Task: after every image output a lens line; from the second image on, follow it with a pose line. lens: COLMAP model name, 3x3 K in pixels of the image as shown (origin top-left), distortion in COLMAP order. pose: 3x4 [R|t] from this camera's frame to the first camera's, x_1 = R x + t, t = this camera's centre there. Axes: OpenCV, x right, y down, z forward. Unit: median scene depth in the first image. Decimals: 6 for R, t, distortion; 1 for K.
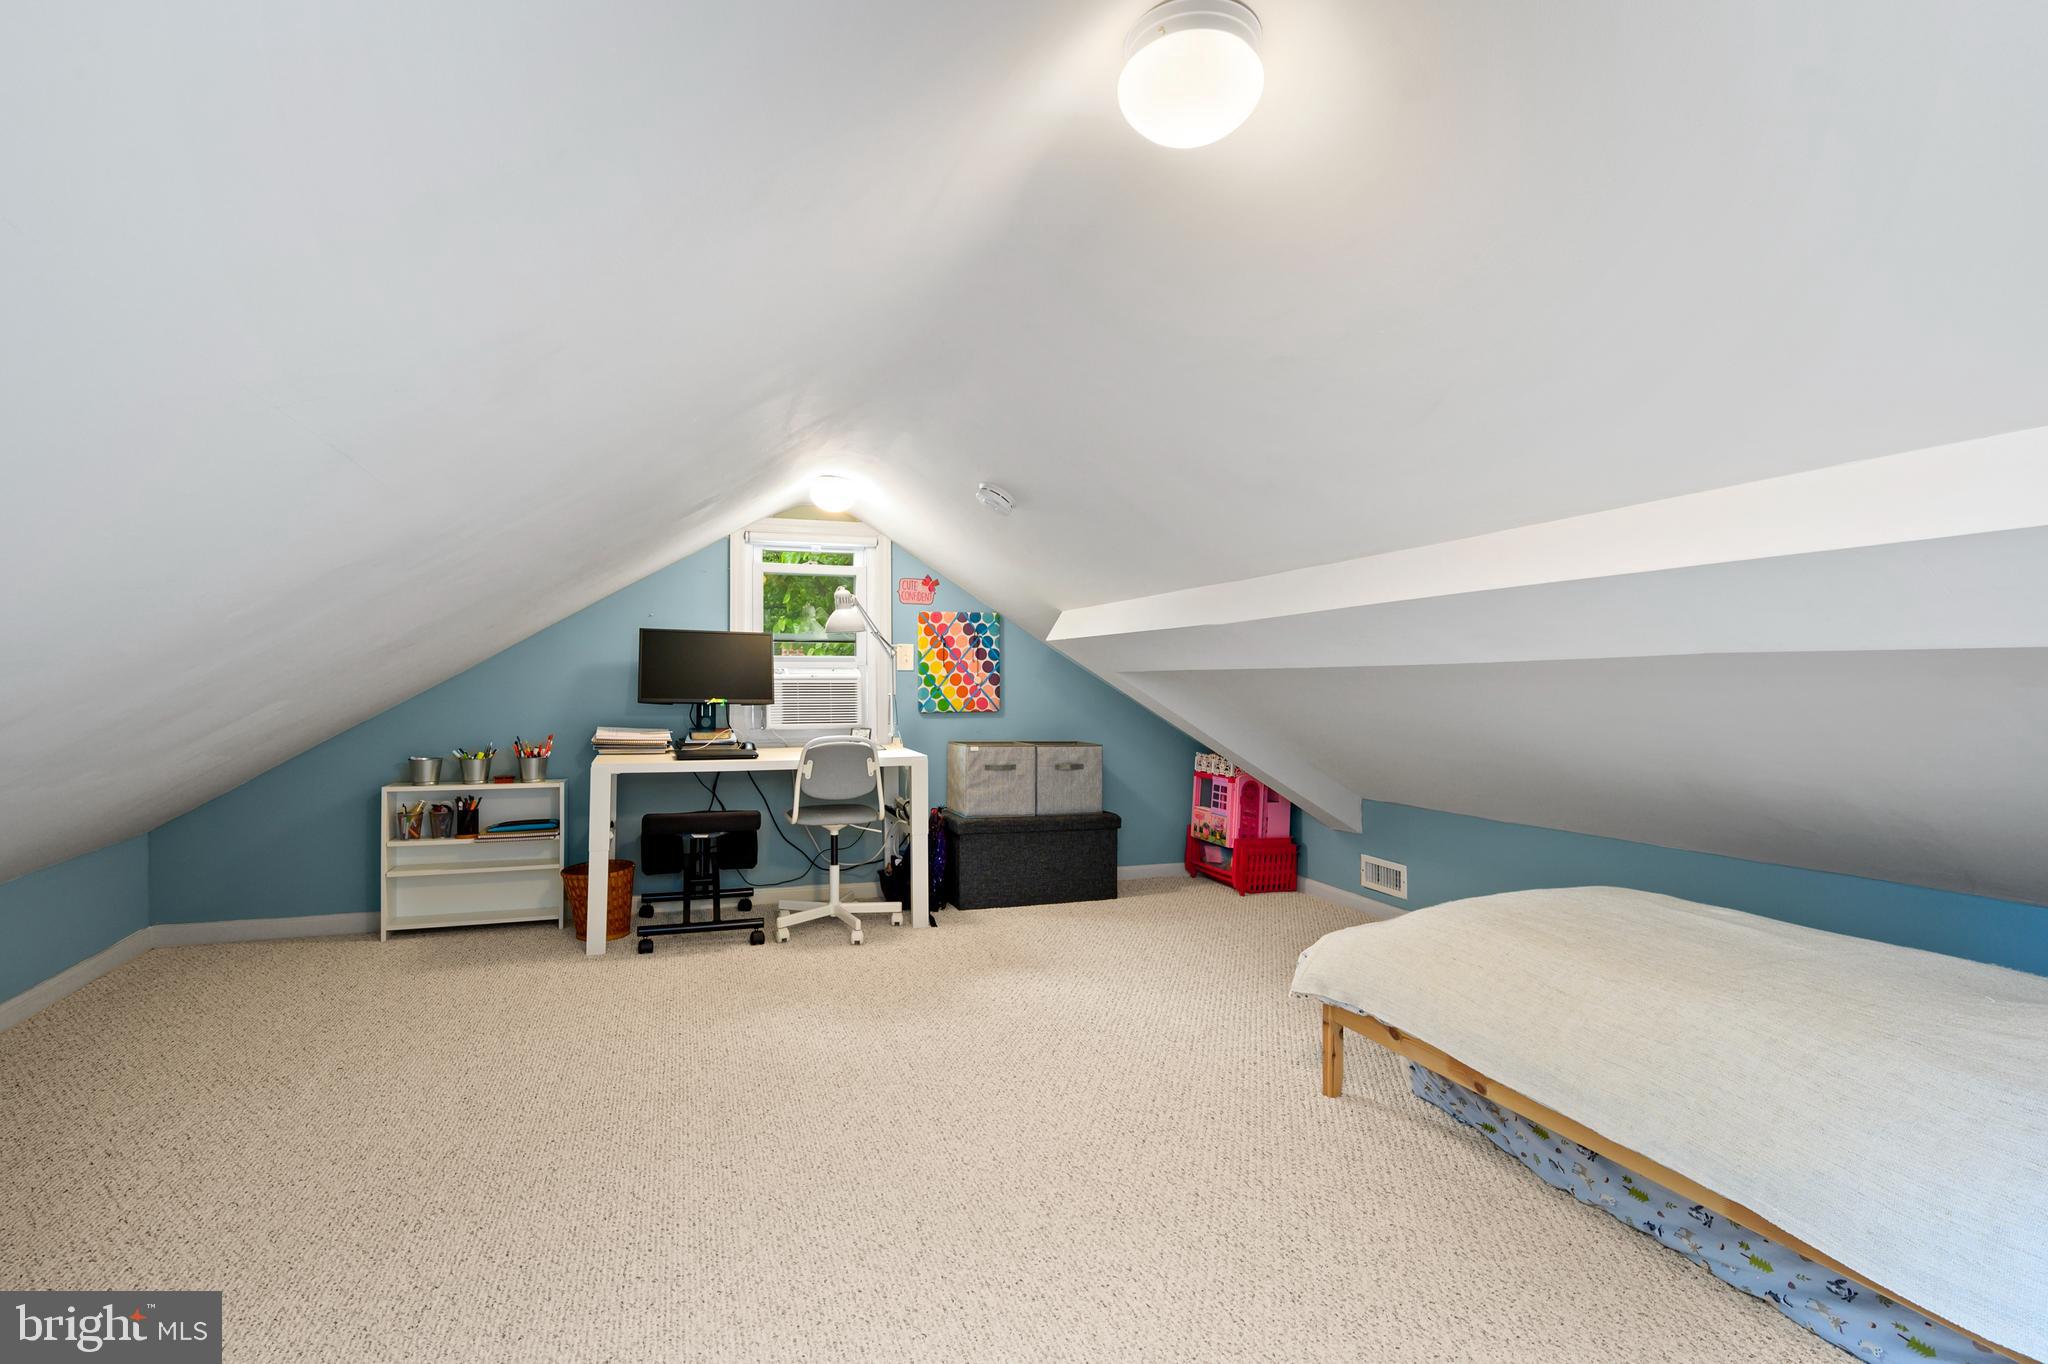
lens RADIAL K [[992.4, 0, 1047.3], [0, 992.4, 715.4], [0, 0, 1]] dist [-0.000897, -0.000326]
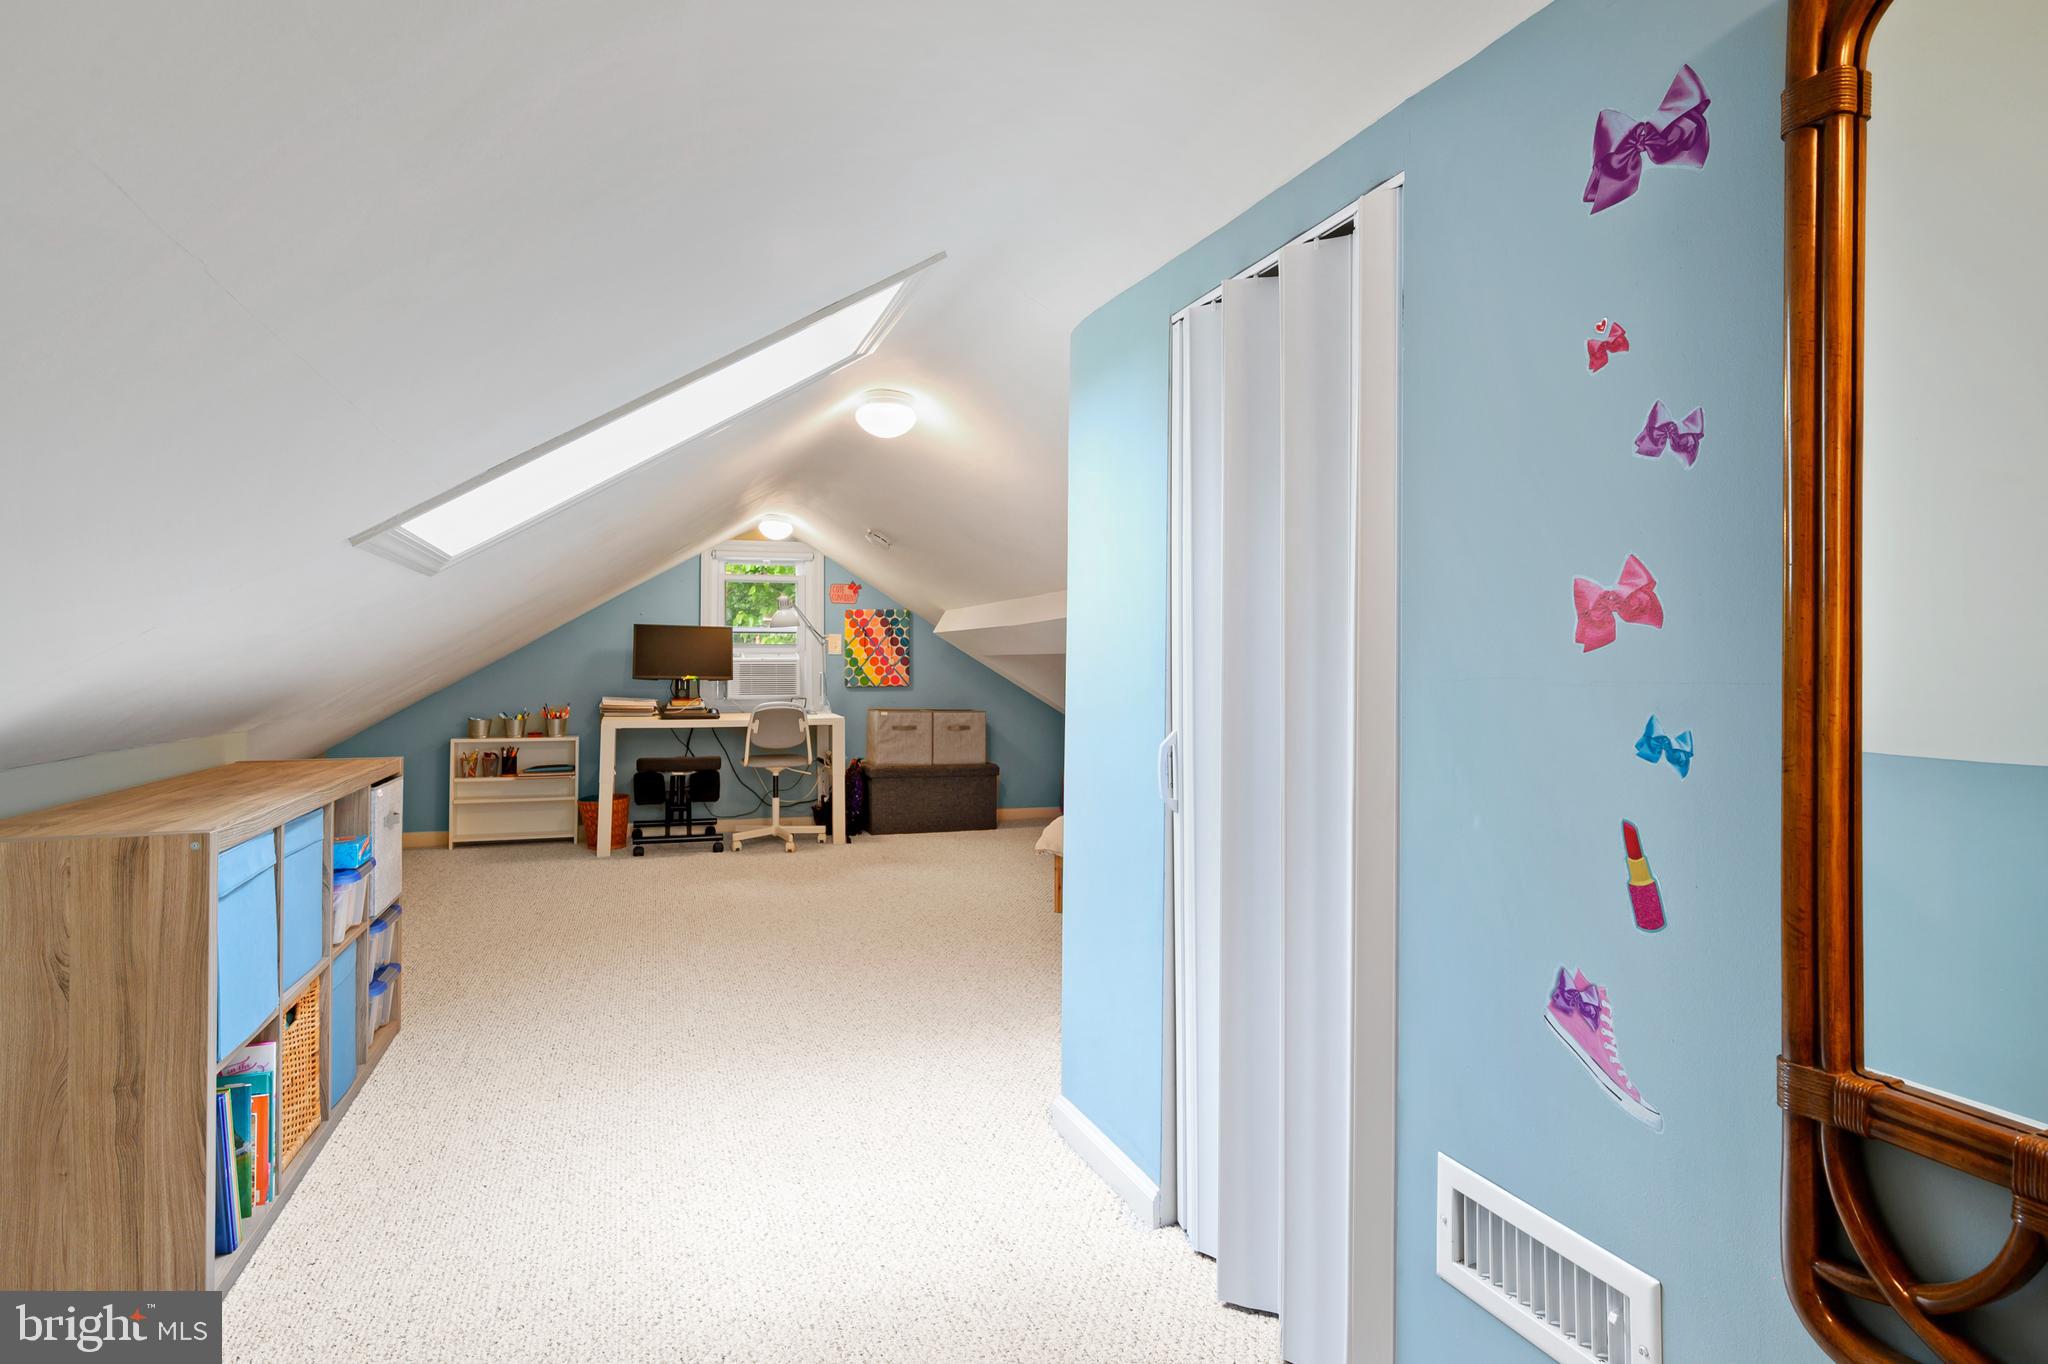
lens RADIAL K [[1051.2, 0, 1019.9], [0, 1051.2, 671.6], [0, 0, 1]] dist [0.001912, 0.000664]
pose [[0.999828, -0.001567, -0.018498, 0.141681], [0.001063, 0.999629, -0.027204, 0.016793], [0.018534, 0.027180, 0.999459, -0.422409]]
